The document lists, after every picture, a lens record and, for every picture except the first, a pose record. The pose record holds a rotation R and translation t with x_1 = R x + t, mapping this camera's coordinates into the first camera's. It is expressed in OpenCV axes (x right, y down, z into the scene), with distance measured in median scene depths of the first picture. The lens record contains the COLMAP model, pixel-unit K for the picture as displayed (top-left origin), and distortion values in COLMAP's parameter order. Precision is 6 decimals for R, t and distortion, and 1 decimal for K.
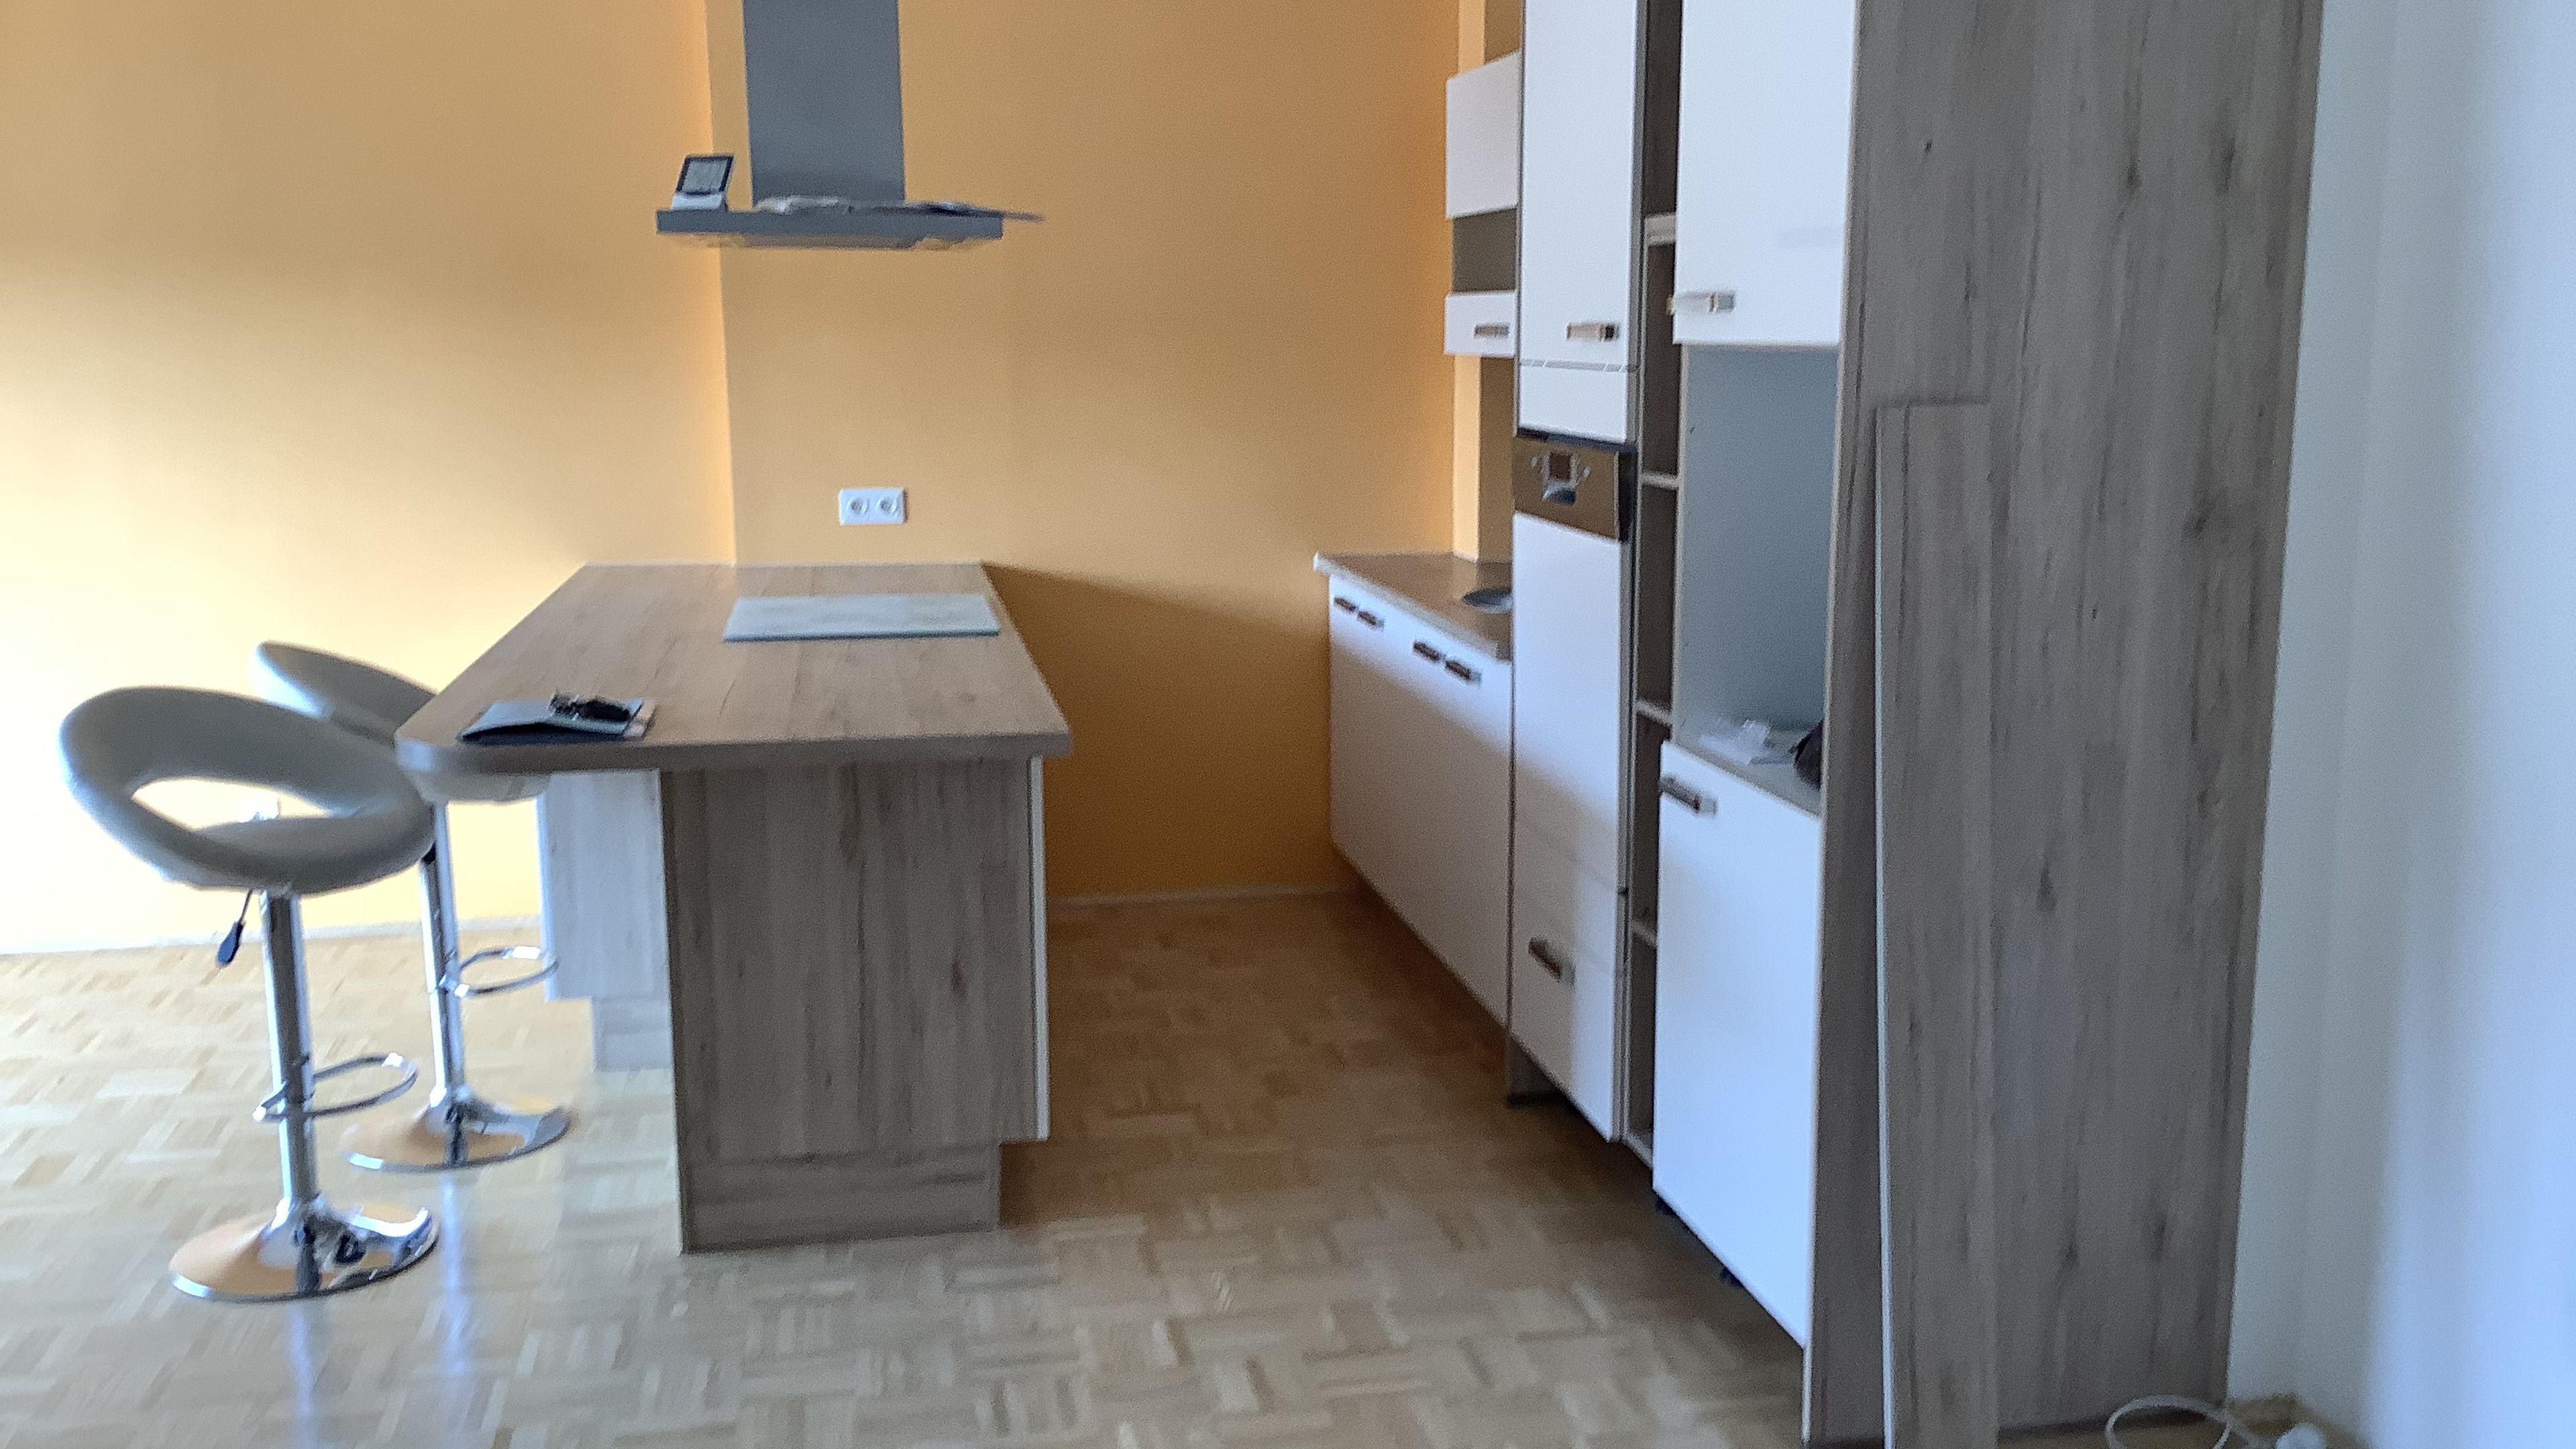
lens RADIAL K [[2342.2, 0, 1304.4], [0, 2342.2, 702.9], [0, 0, 1]] dist [0.110470, -0.219679]
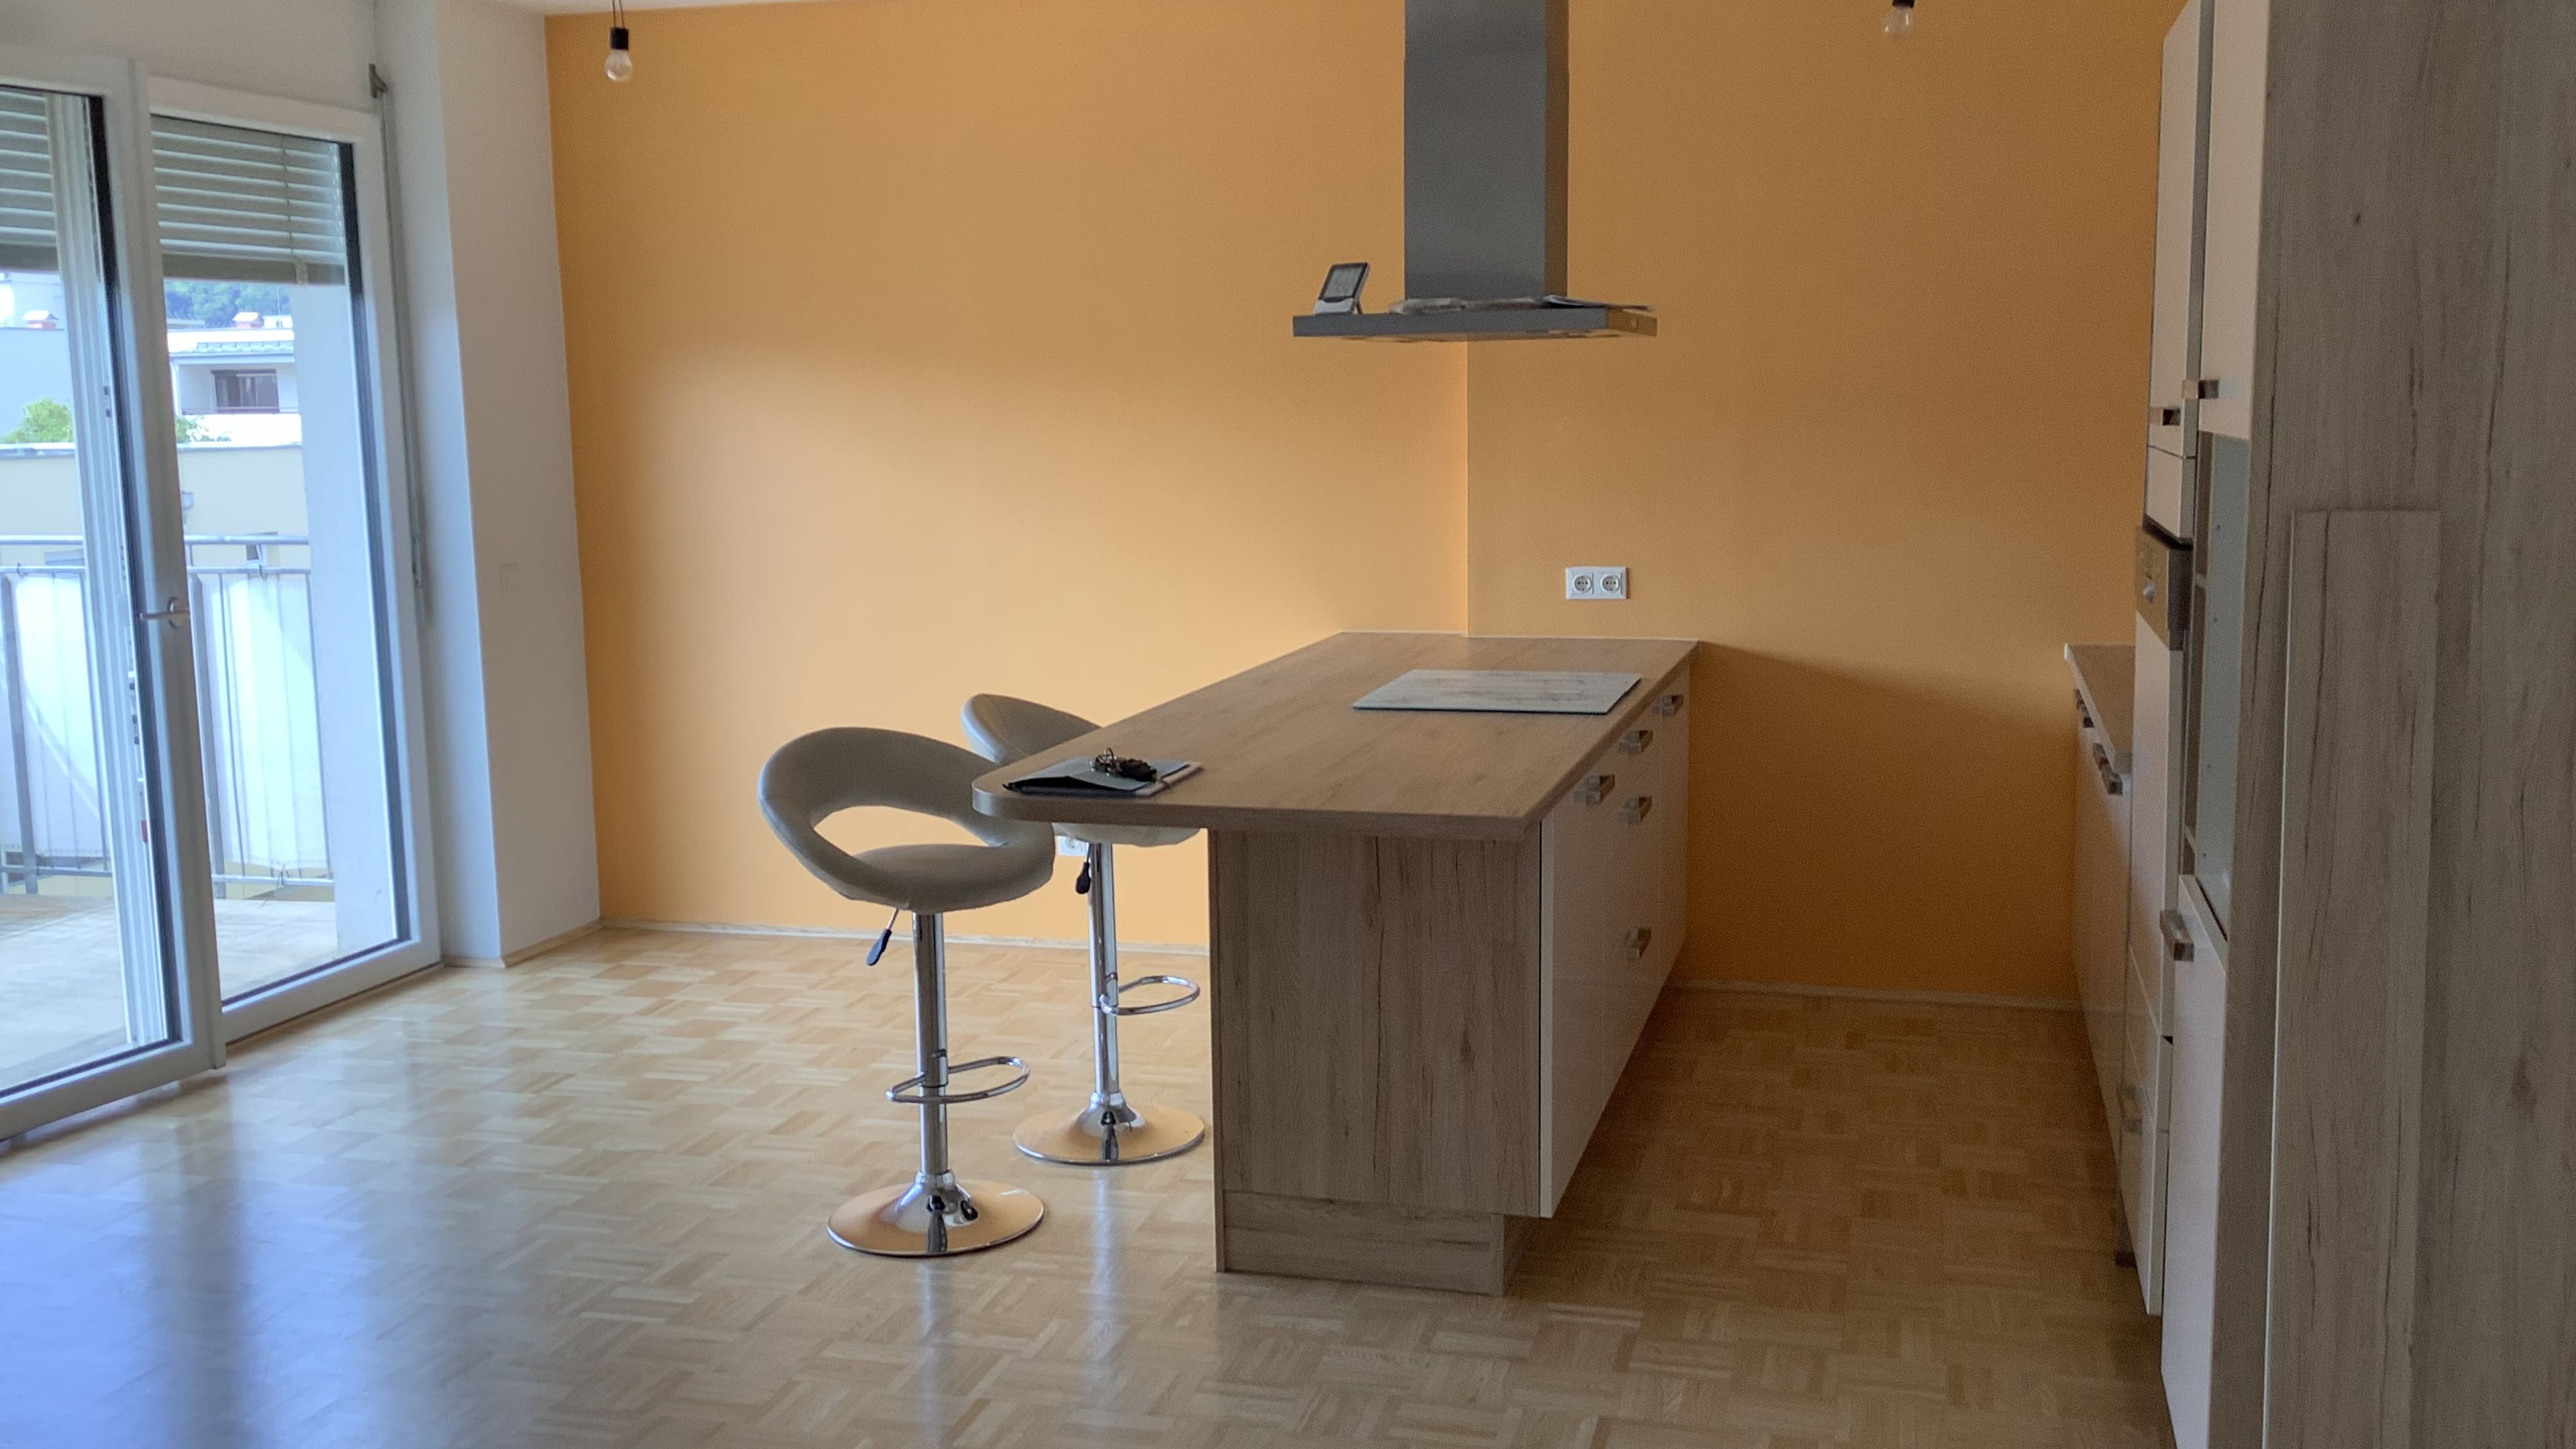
lens RADIAL K [[2342.2, 0, 1268.7], [0, 2342.2, 693.9], [0, 0, 1]] dist [0.110470, -0.219679]
pose [[0.888008, 0.043943, -0.457724, 0.241039], [-0.056726, 0.998289, -0.014212, -0.018813], [0.456317, 0.038585, 0.888981, 0.036361]]
